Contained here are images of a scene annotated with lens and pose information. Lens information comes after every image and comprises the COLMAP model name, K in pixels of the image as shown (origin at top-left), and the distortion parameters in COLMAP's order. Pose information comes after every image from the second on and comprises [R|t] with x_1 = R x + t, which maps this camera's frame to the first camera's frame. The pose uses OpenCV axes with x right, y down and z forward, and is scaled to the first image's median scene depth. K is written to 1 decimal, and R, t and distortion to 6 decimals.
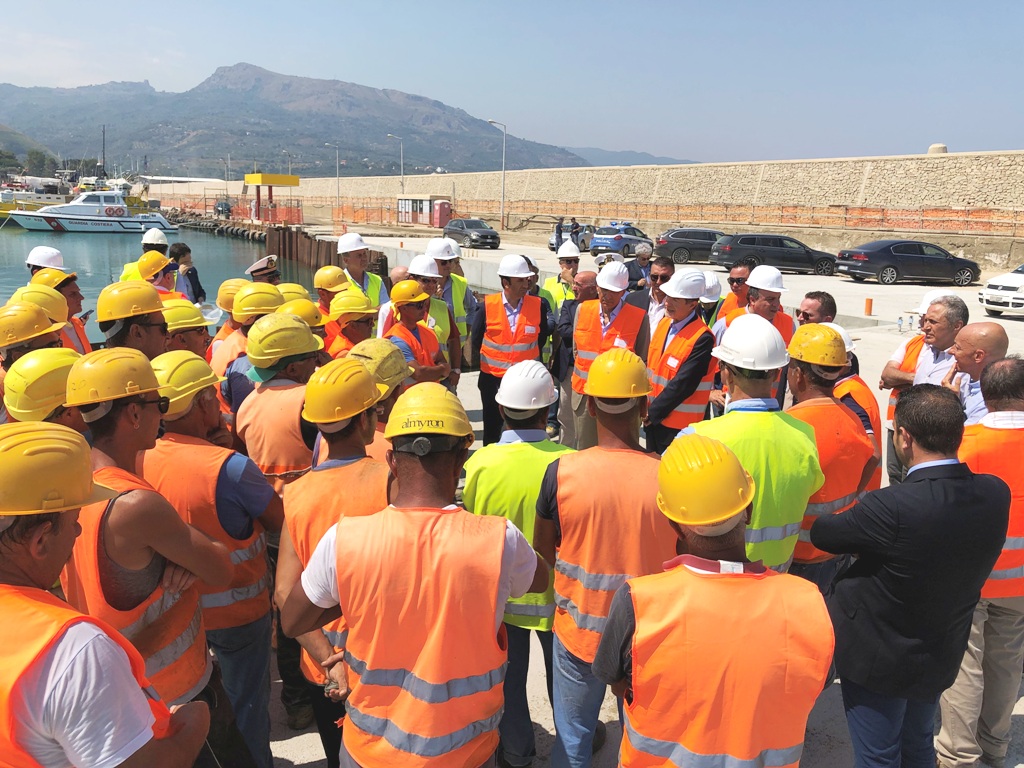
lens RADIAL K [[845.7, 0, 512.0], [0, 845.7, 384.0], [0, 0, 1]] dist [0.010401, 0.007051]
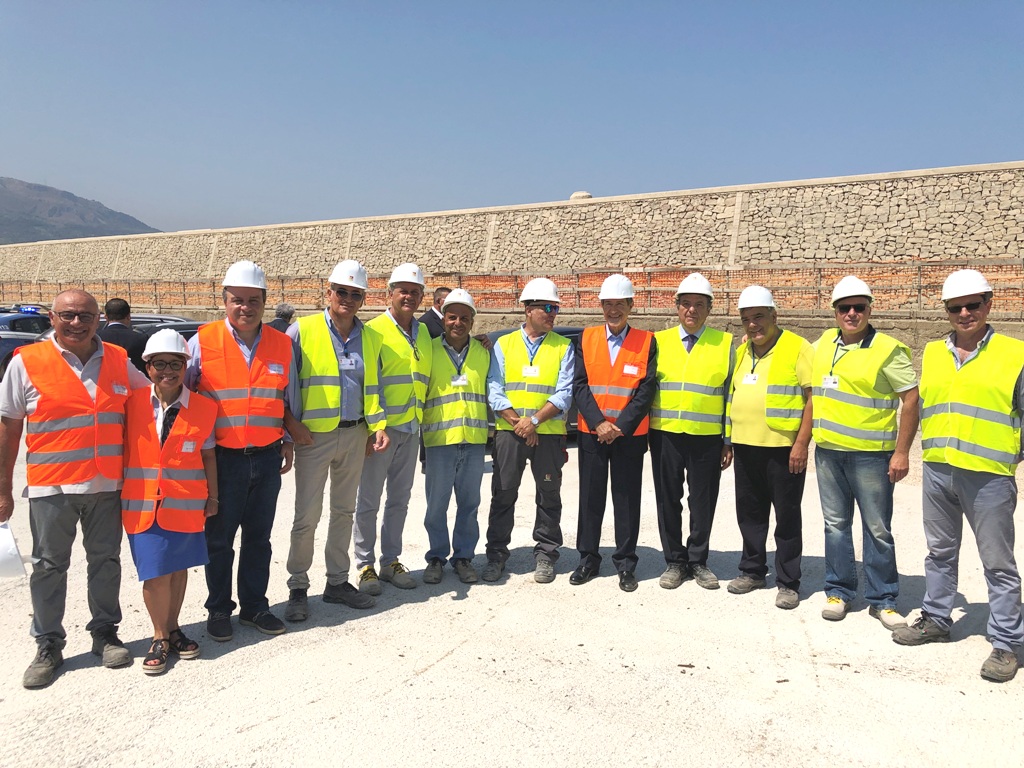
lens RADIAL K [[845.7, 0, 512.0], [0, 845.7, 384.0], [0, 0, 1]] dist [0.010401, 0.007051]
pose [[0.926314, -0.055290, 0.372674, 0.170097], [0.095509, 0.991322, -0.090322, -0.063368], [-0.364446, 0.119260, 0.923556, 0.374574]]
